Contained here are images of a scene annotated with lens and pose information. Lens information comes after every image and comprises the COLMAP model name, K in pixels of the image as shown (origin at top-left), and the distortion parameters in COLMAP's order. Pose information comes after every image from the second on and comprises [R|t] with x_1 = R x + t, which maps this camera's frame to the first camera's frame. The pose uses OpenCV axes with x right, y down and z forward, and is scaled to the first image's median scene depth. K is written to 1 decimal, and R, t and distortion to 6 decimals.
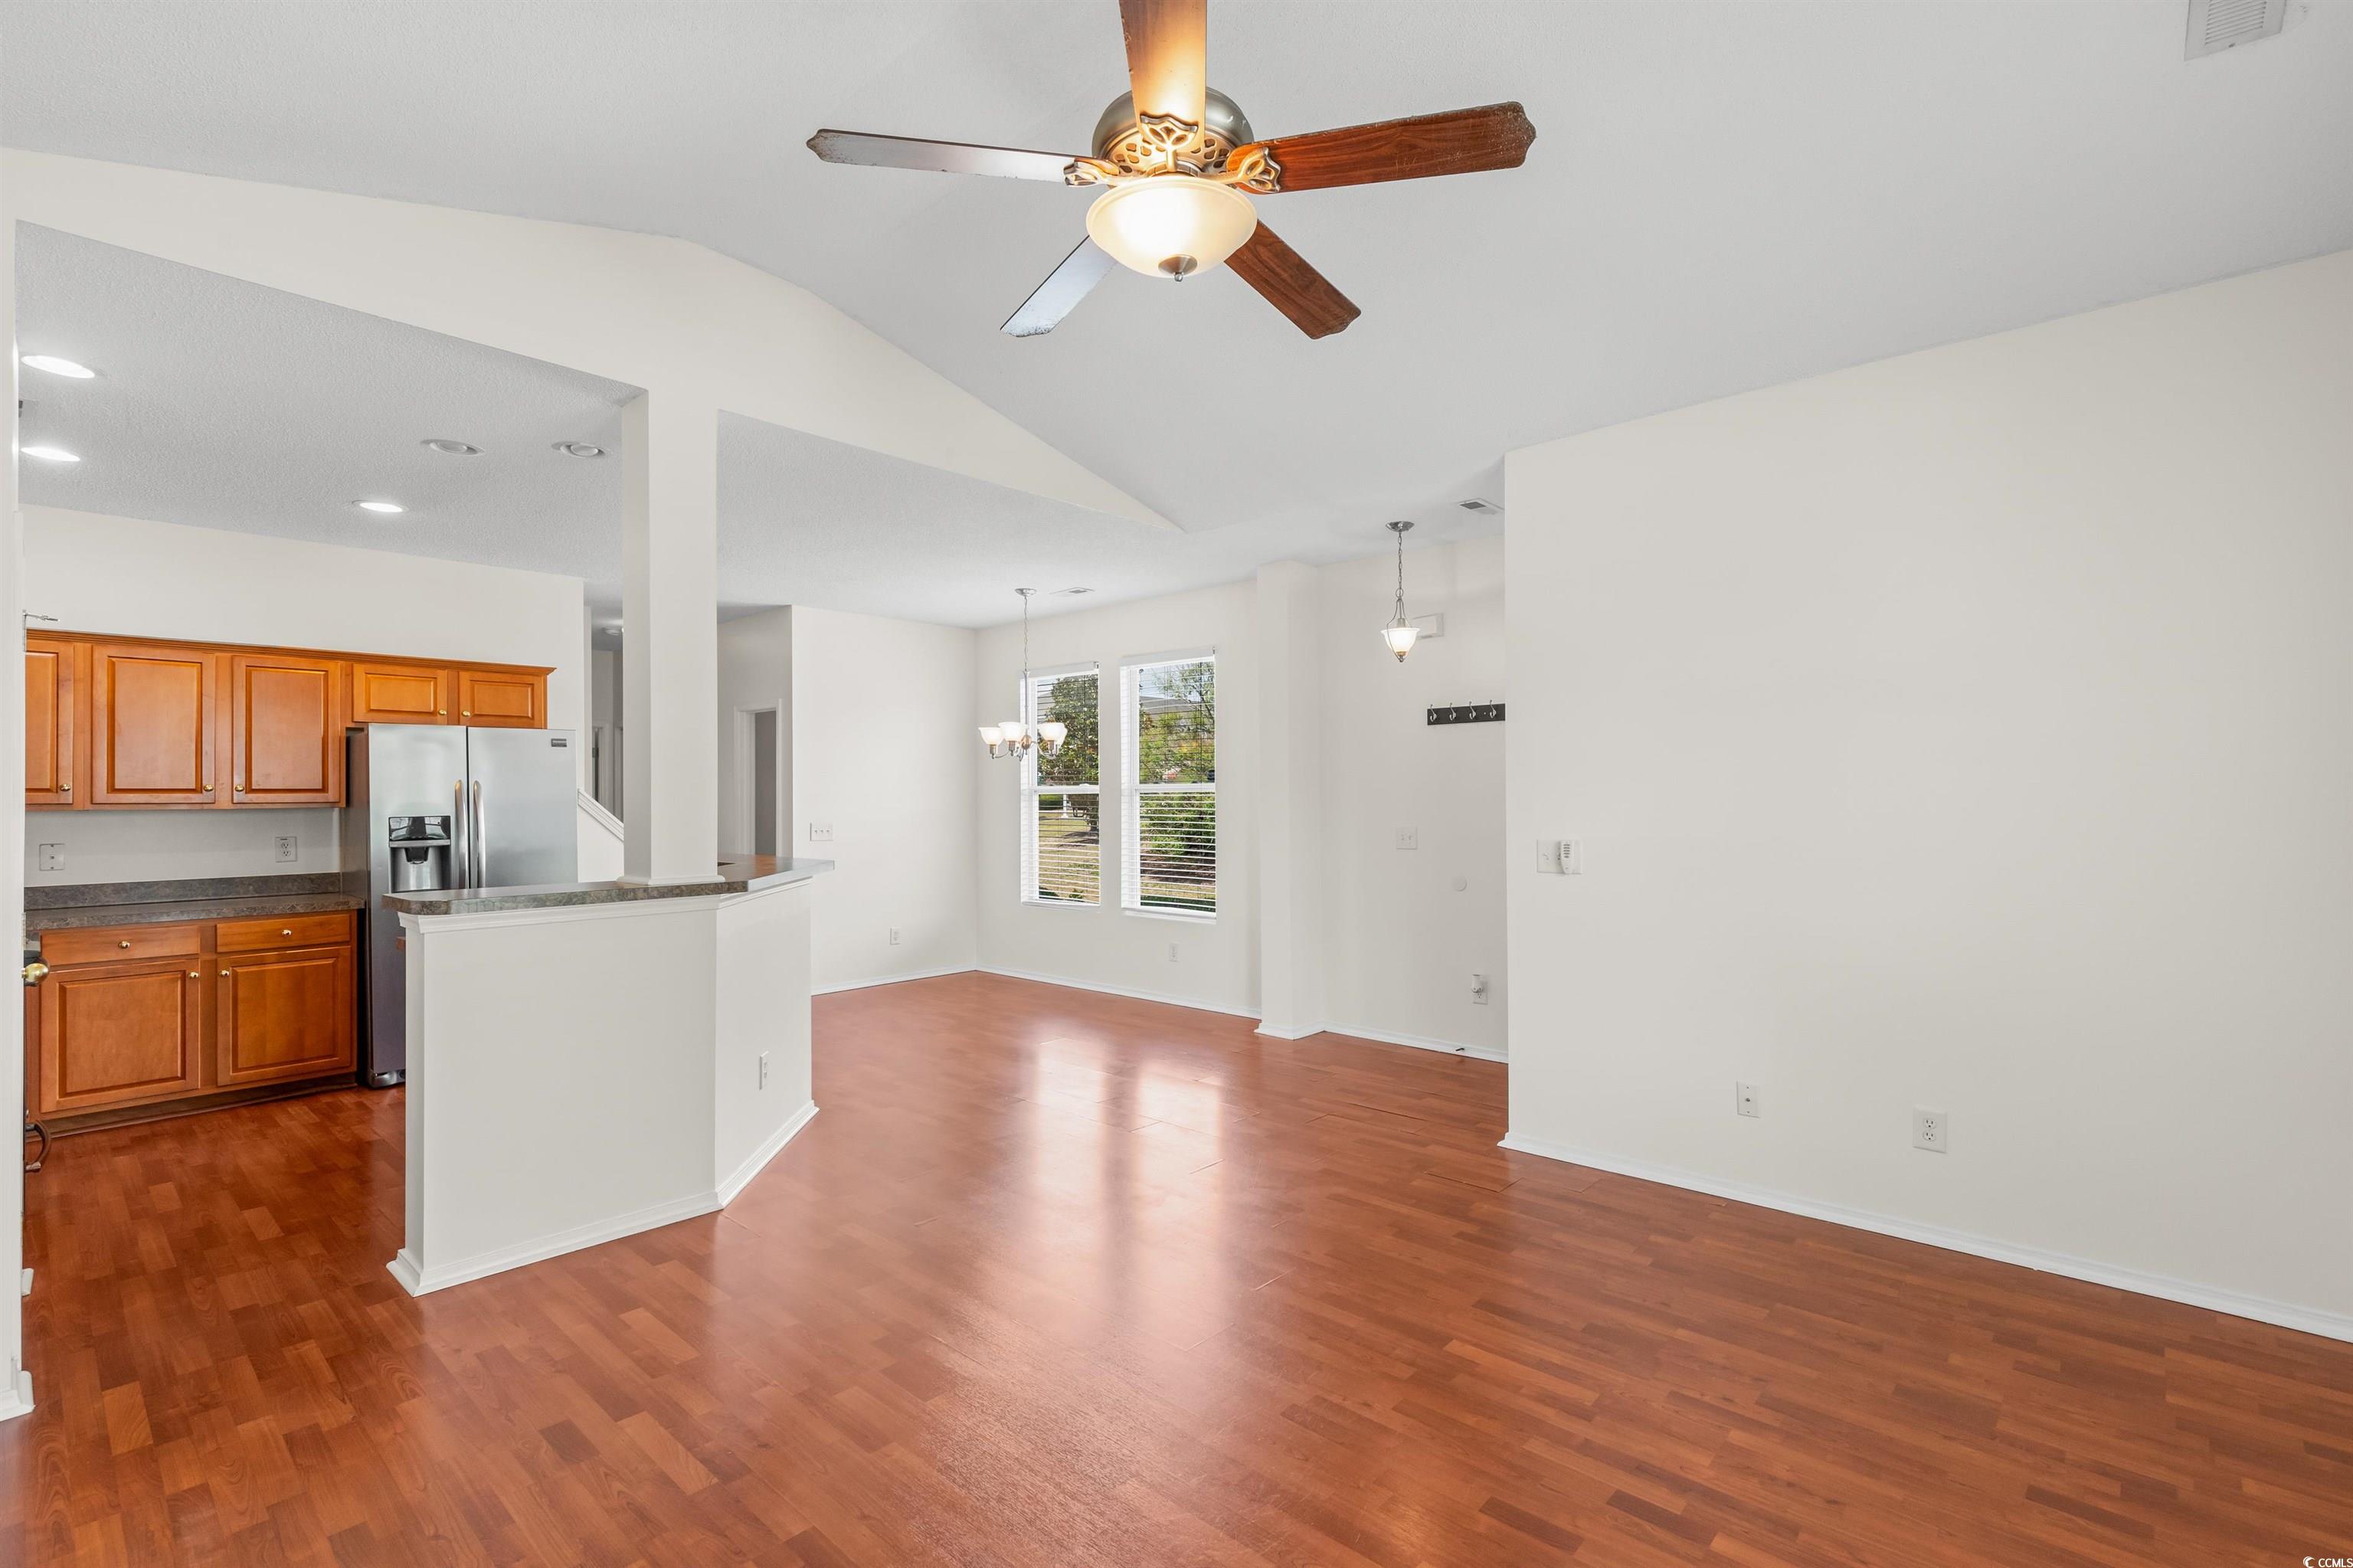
lens RADIAL K [[1047.5, 0, 1176.5], [0, 1047.5, 784.0], [0, 0, 1]] dist [0.000429, 0.000062]
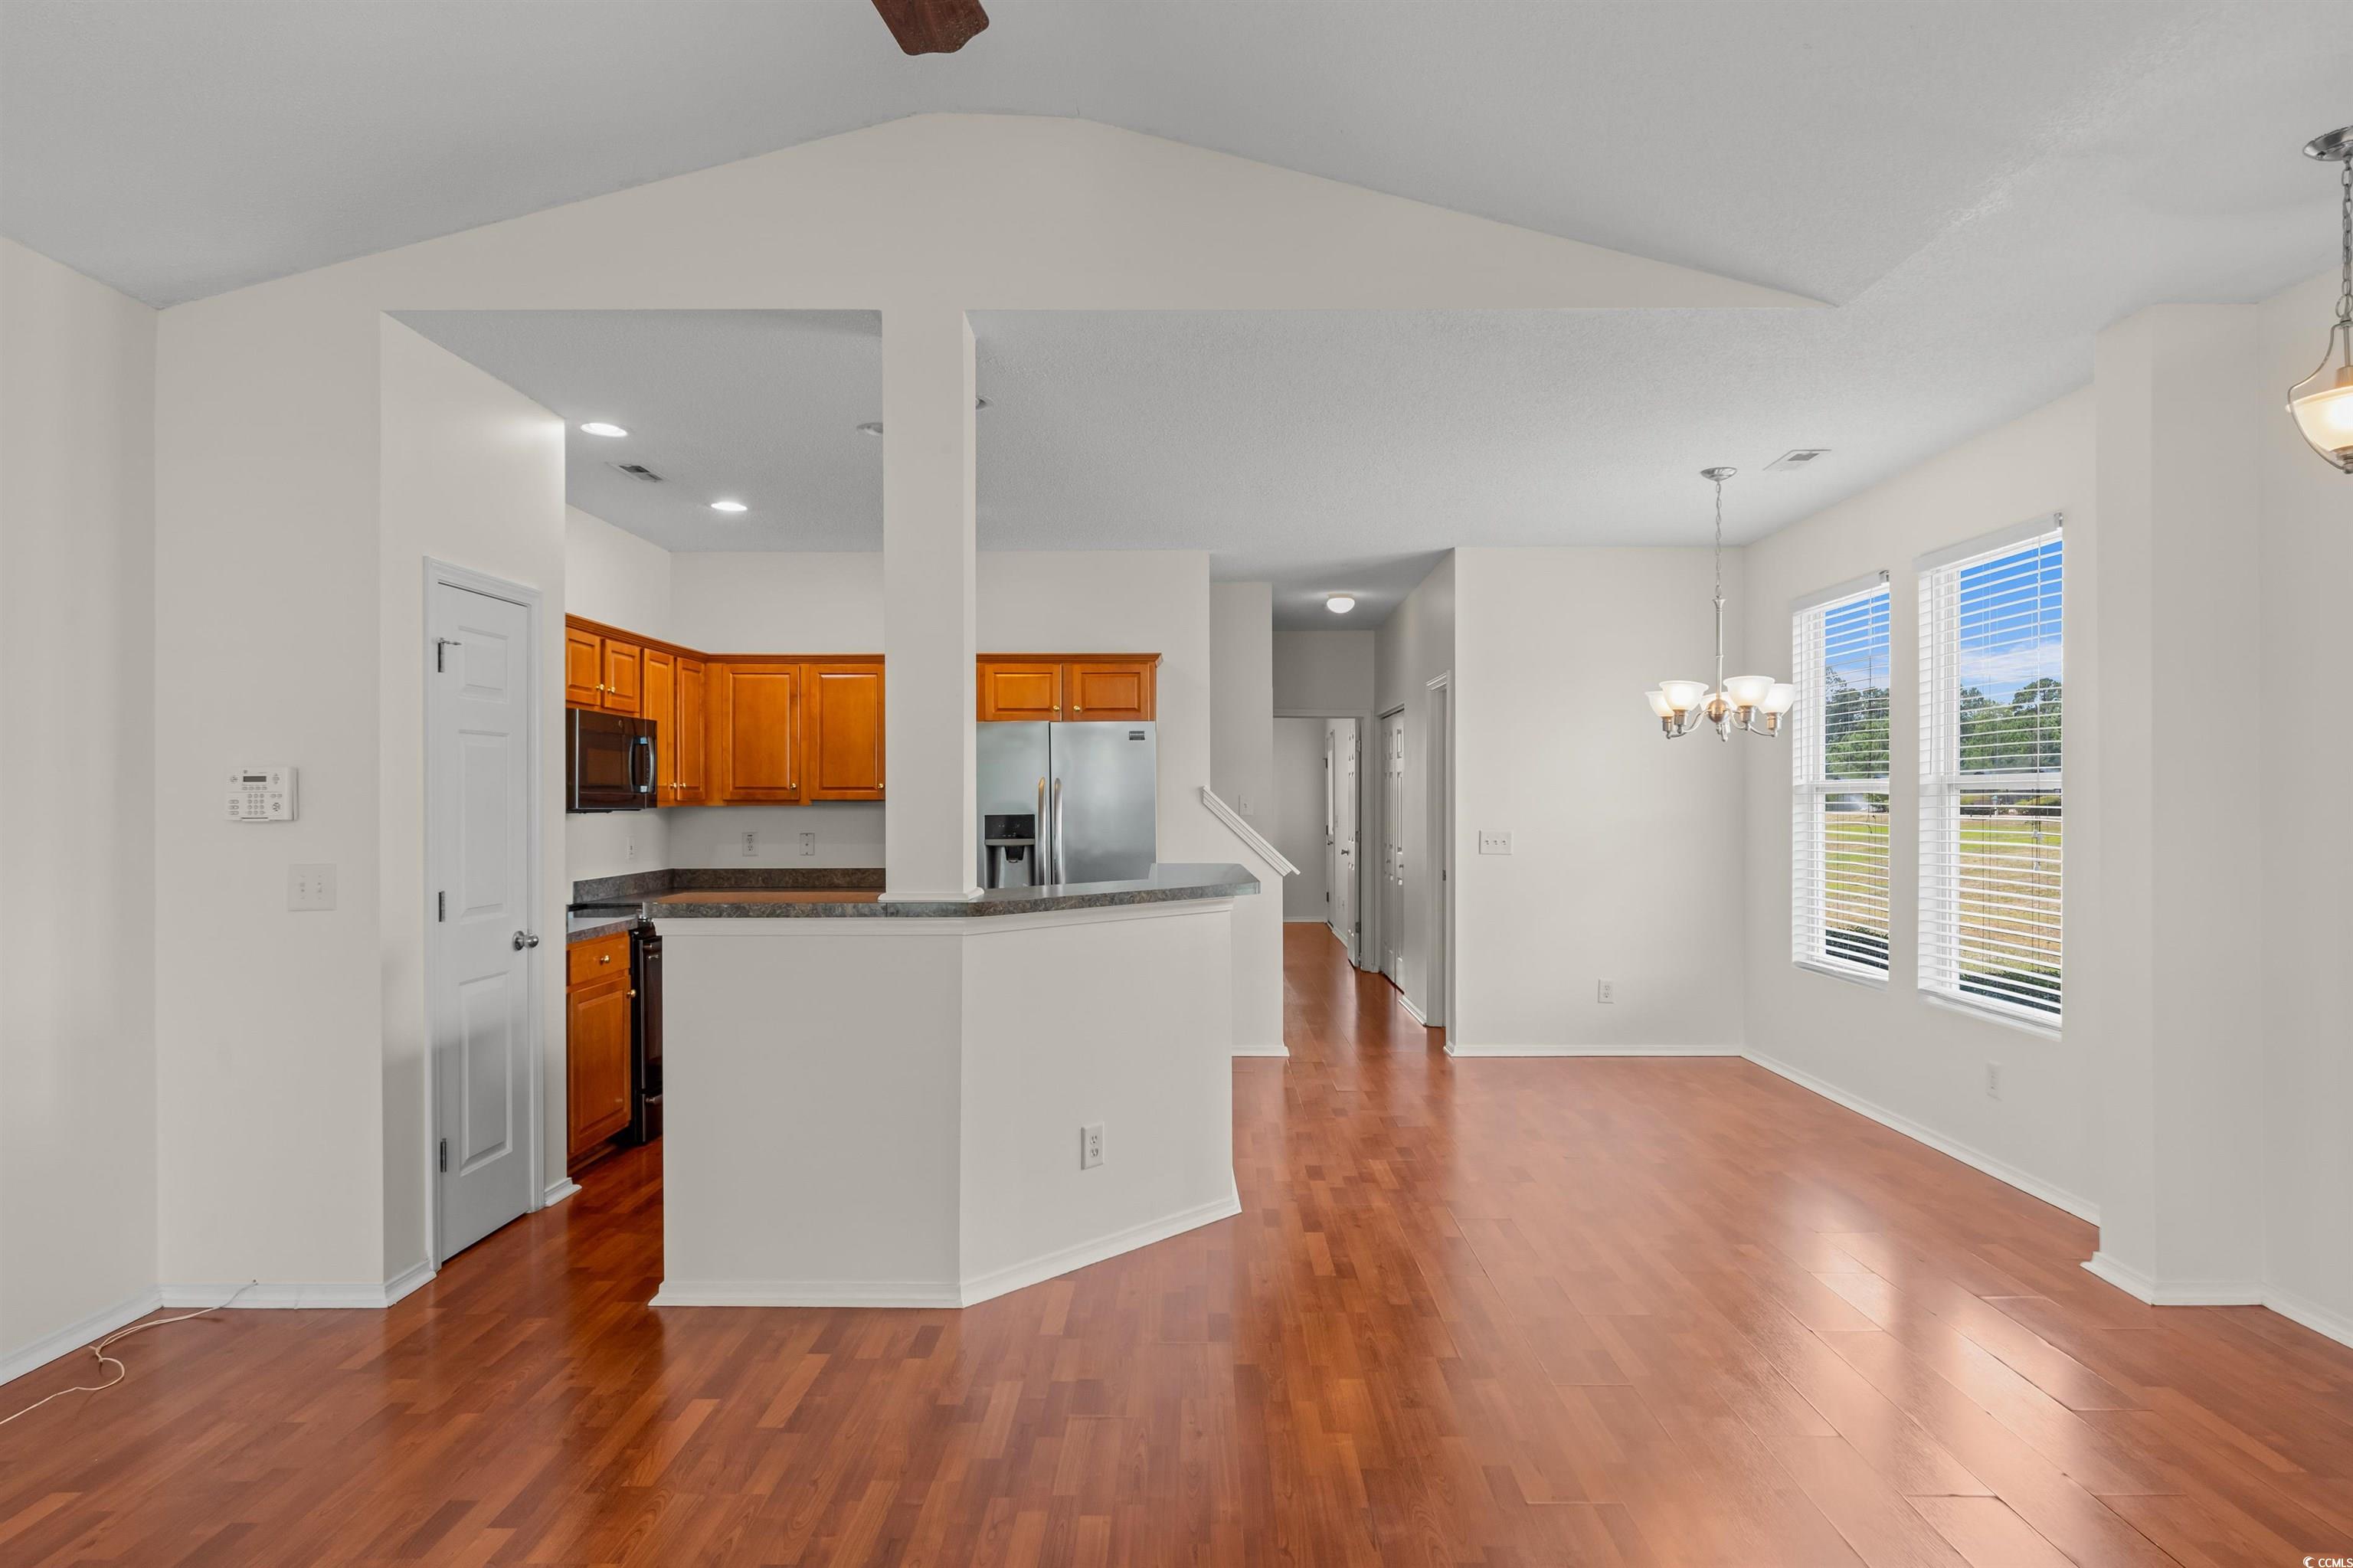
lens RADIAL K [[1270.0, 0, 1181.0], [0, 1270.0, 773.9], [0, 0, 1]] dist [0.006120, 0.001743]
pose [[0.667380, -0.009253, -0.744659, 0.252512], [0.007411, 0.999956, -0.005783, 0.000789], [0.744680, -0.001659, 0.667420, 0.291260]]
